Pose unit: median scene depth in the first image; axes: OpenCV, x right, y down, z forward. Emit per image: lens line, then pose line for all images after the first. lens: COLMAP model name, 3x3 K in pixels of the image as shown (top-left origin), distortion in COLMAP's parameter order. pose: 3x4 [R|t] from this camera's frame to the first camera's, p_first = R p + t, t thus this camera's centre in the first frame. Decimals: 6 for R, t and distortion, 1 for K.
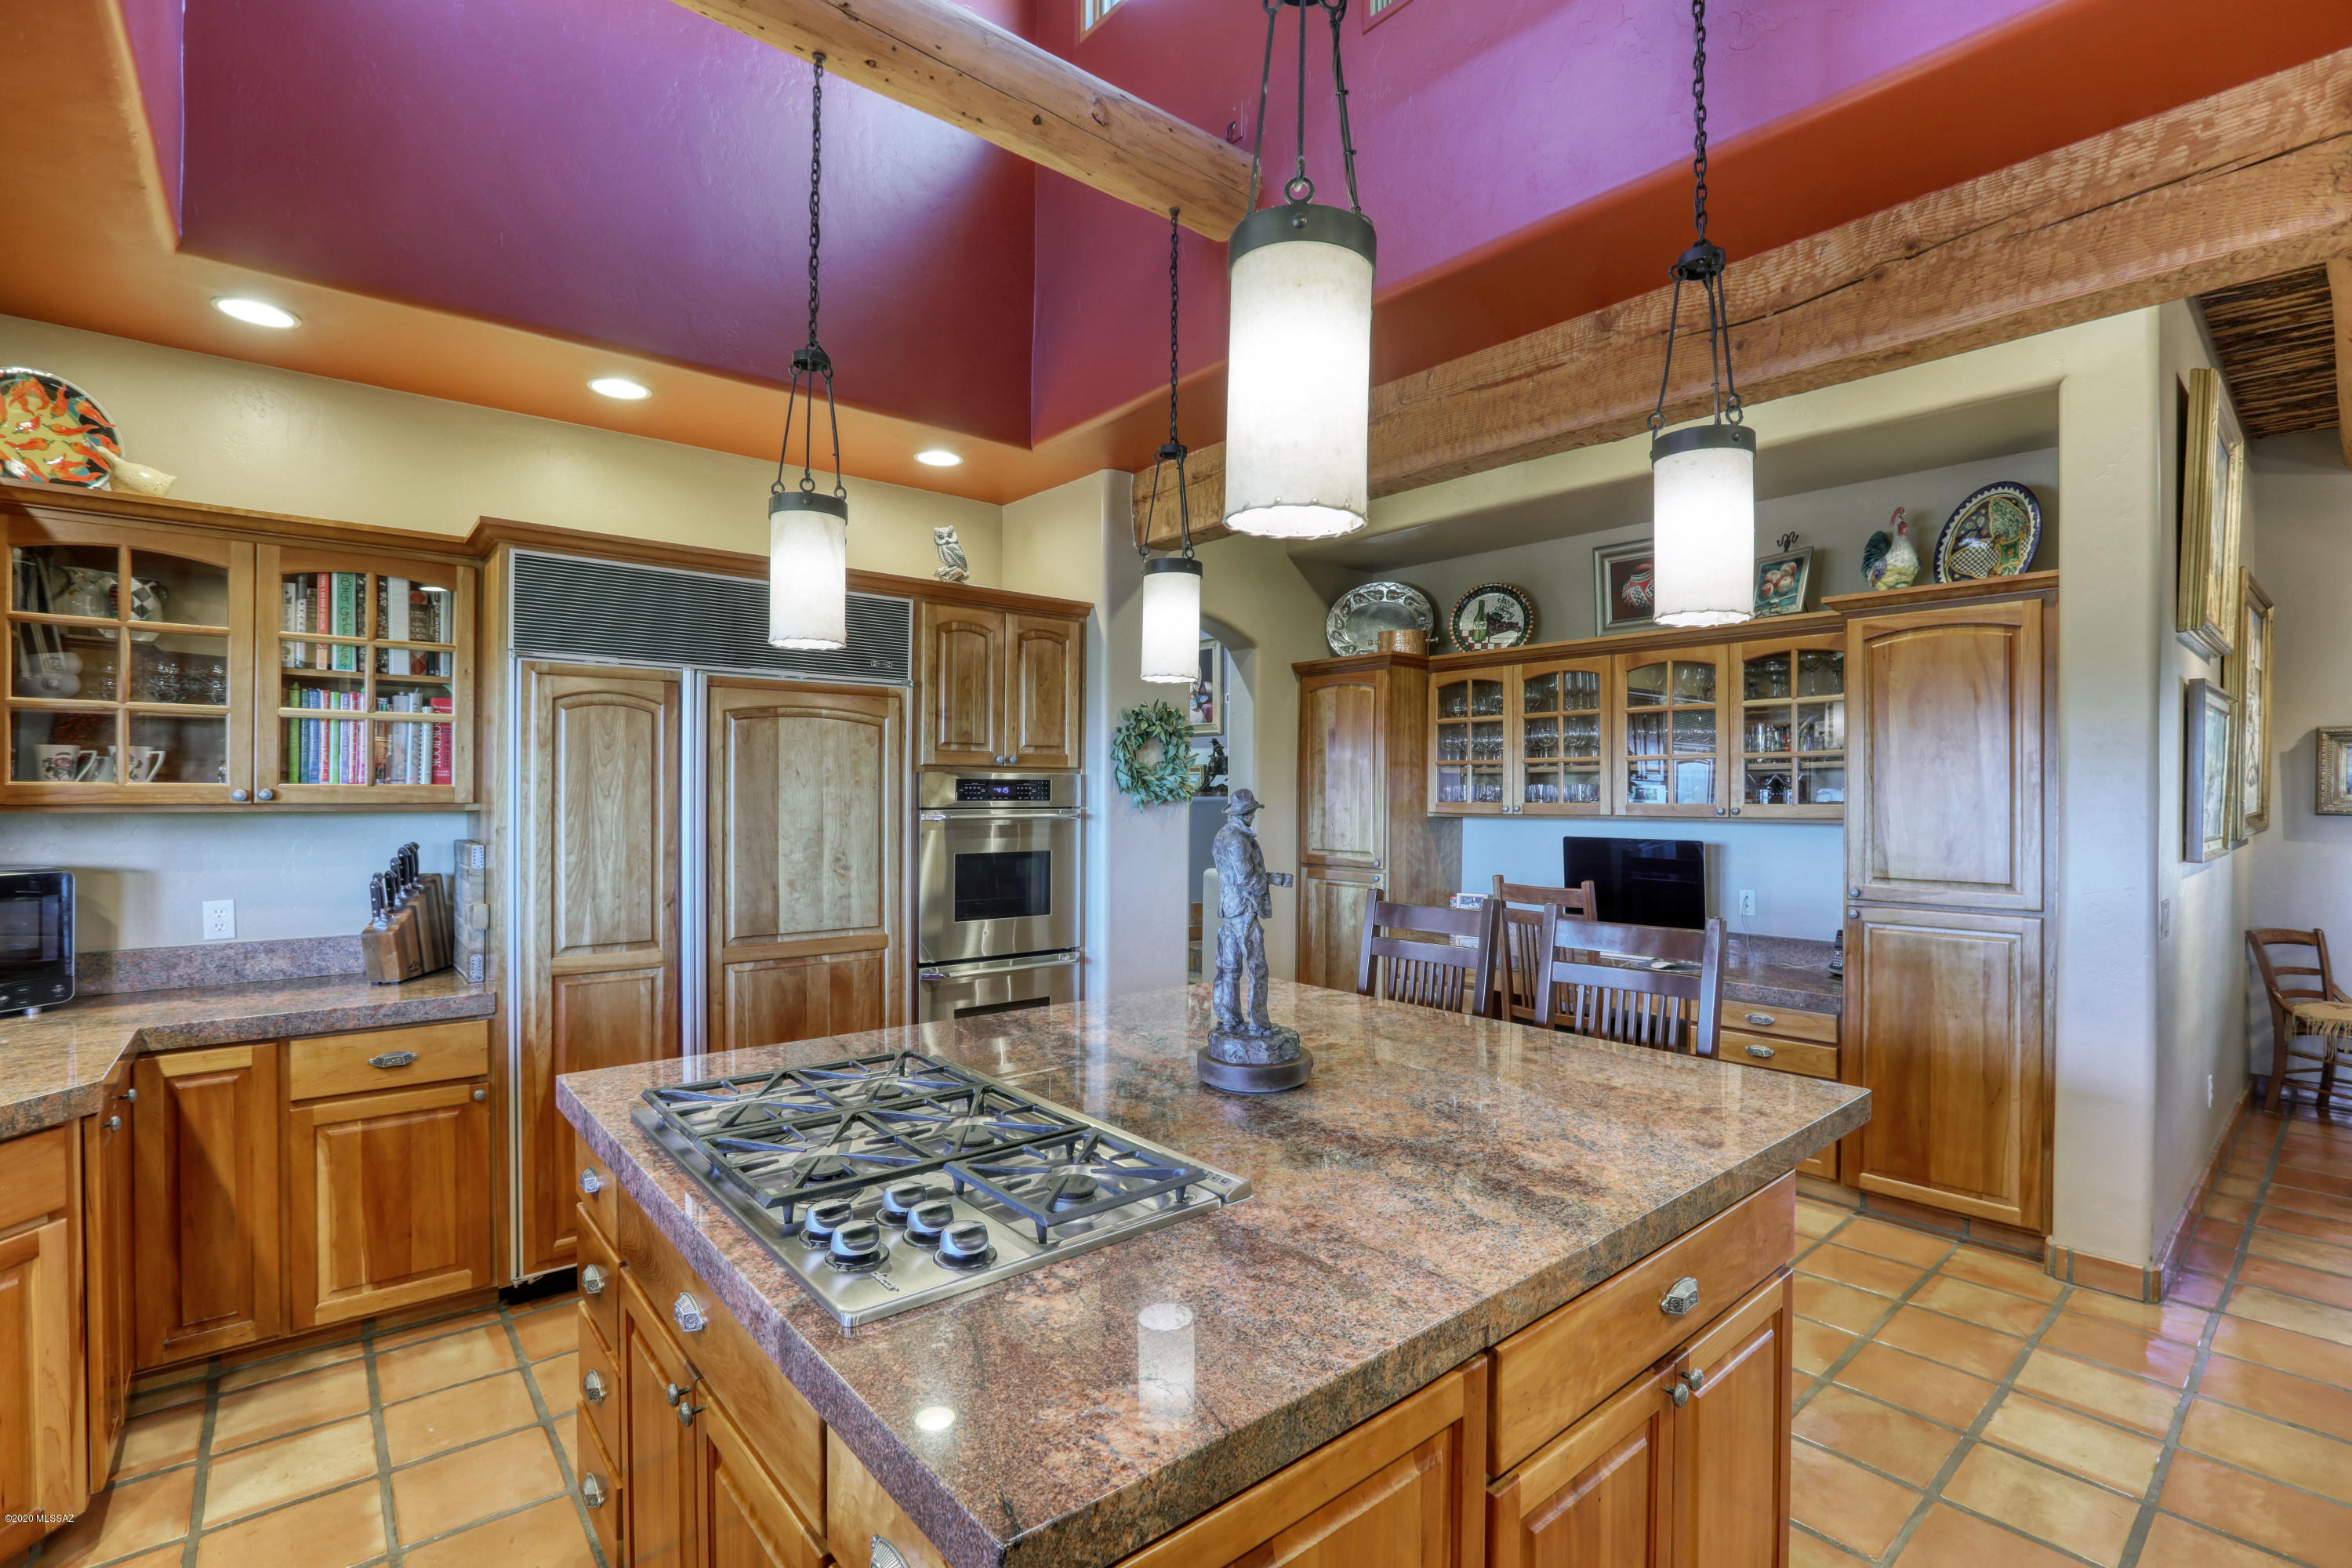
lens RADIAL K [[1059.0, 0, 1166.7], [0, 1059.0, 793.1], [0, 0, 1]] dist [-0.019156, -0.000396]
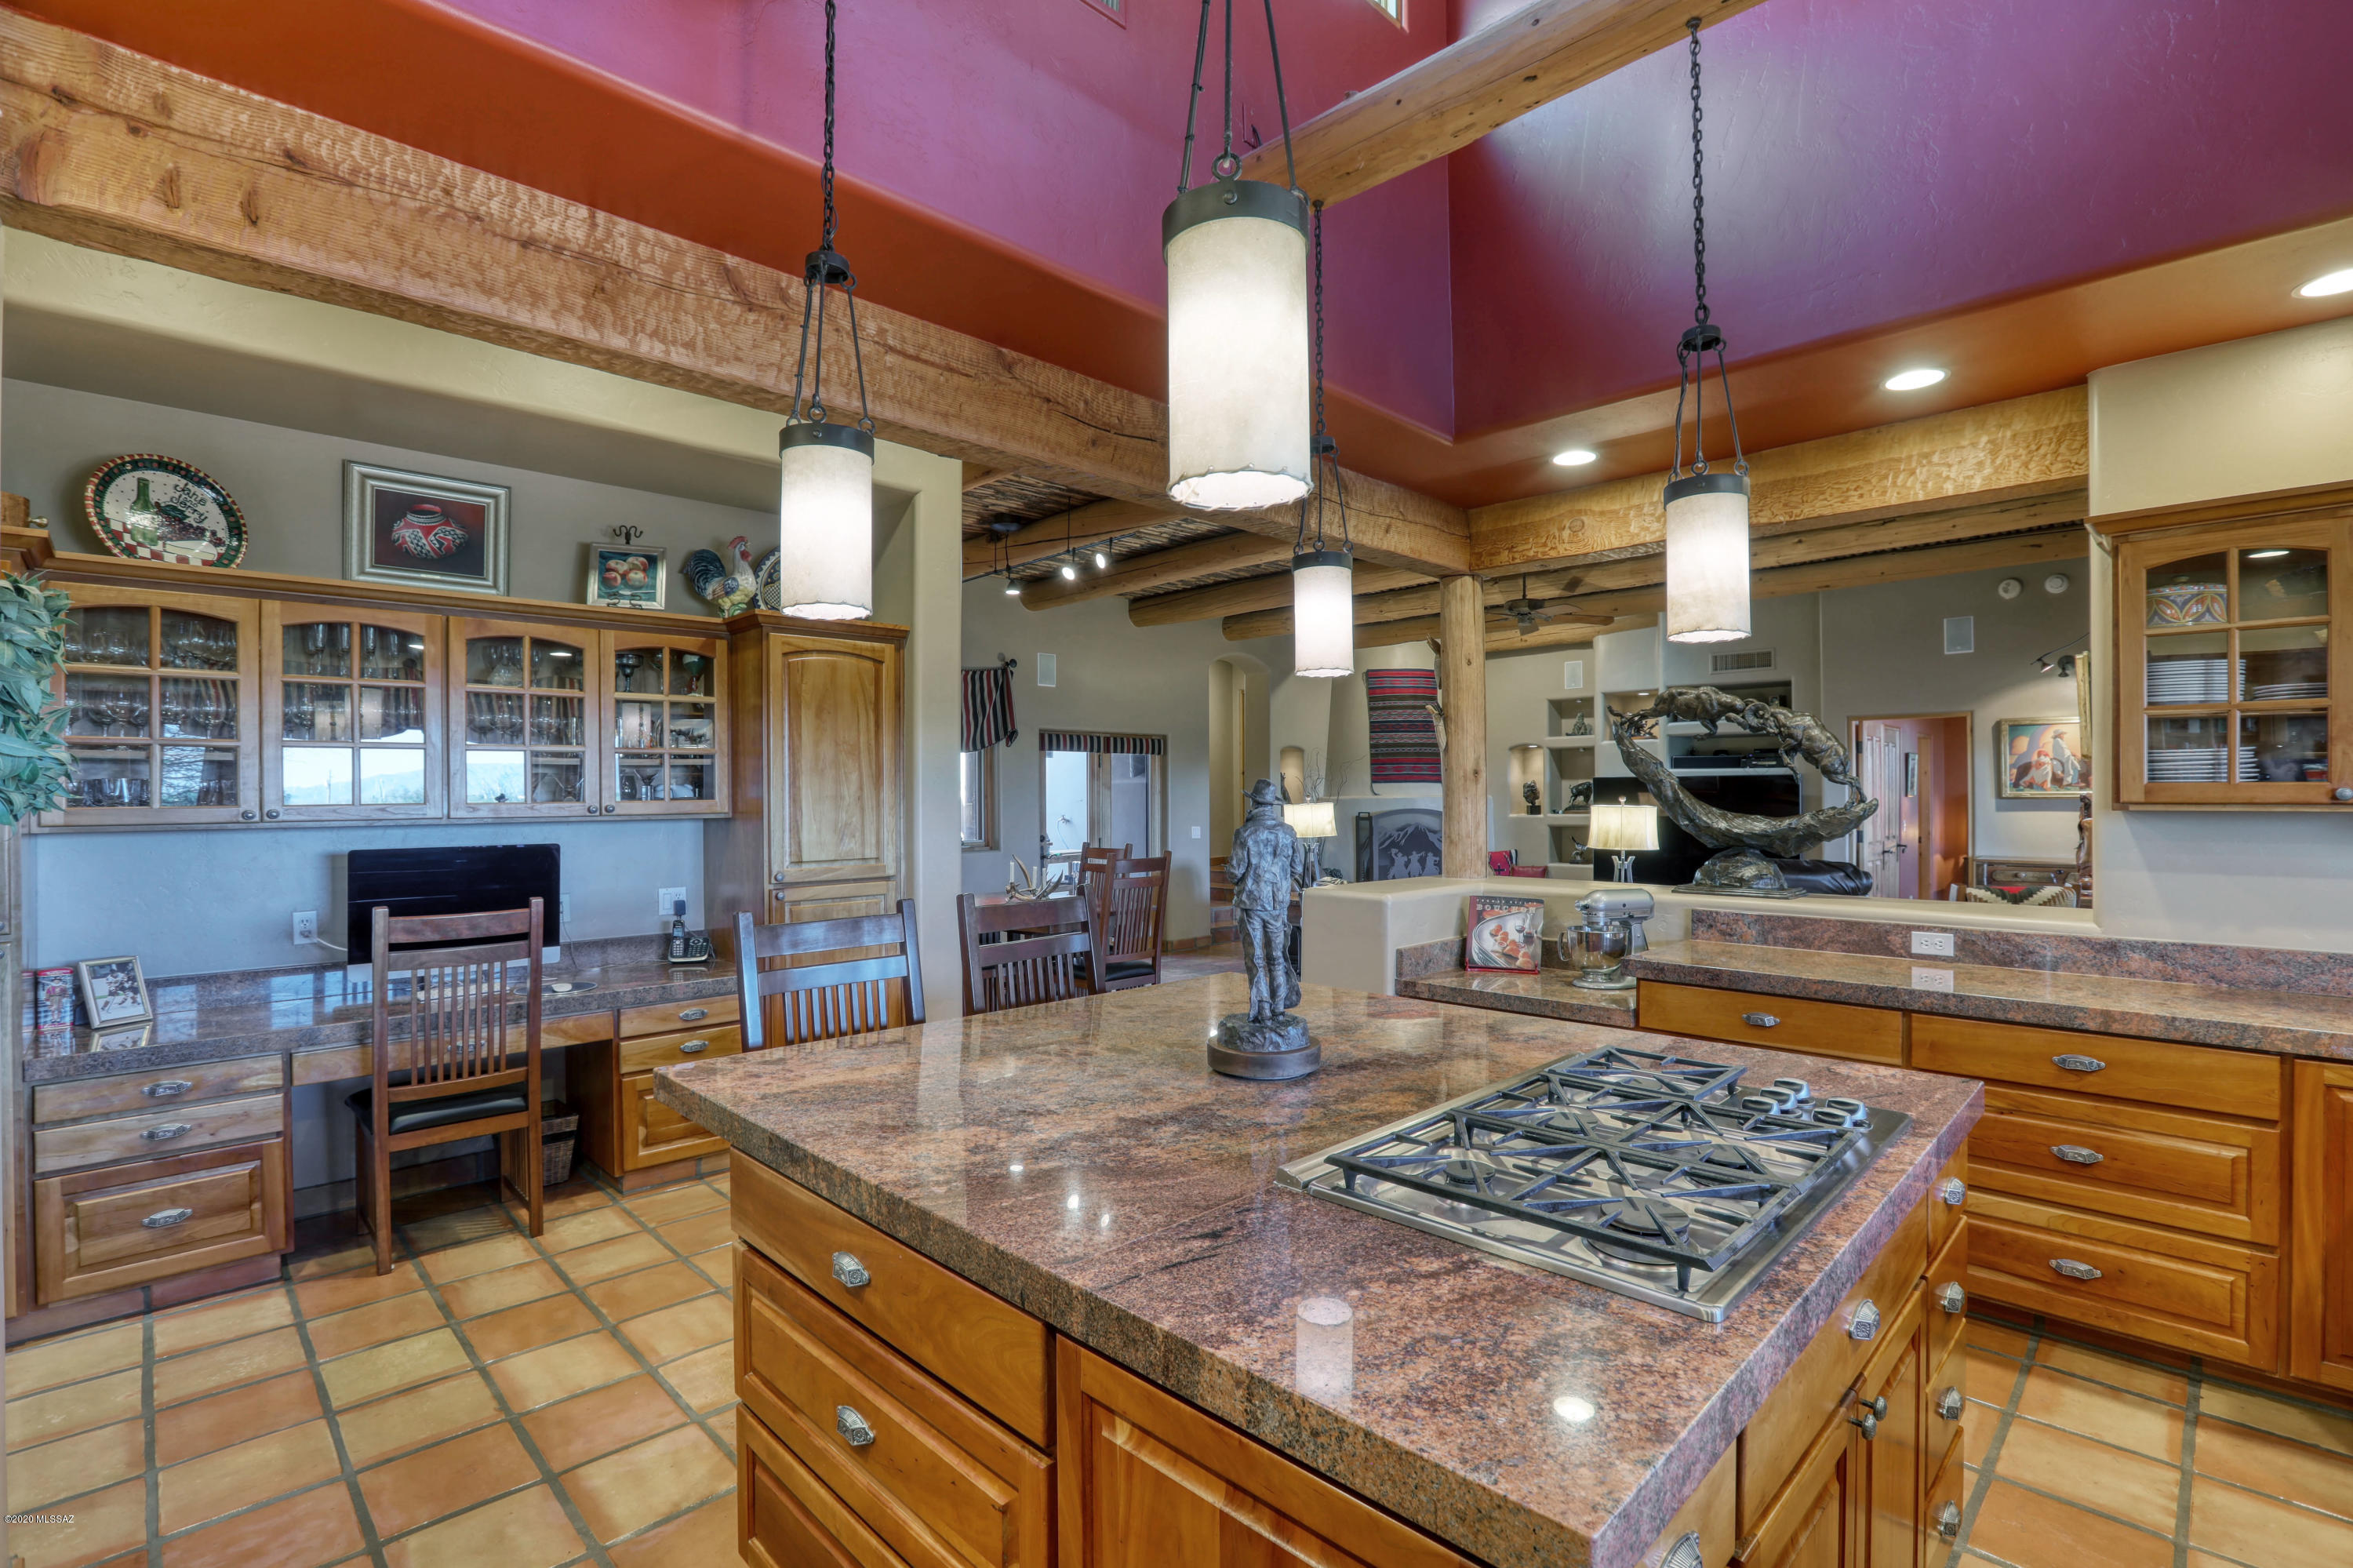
lens RADIAL K [[1124.4, 0, 1167.7], [0, 1124.4, 805.7], [0, 0, 1]] dist [-0.007951, 0.001728]
pose [[-0.050986, -0.016335, 0.998566, -0.458286], [0.002502, 0.999861, 0.016484, -0.000961], [-0.998696, 0.003339, -0.050938, 0.518755]]
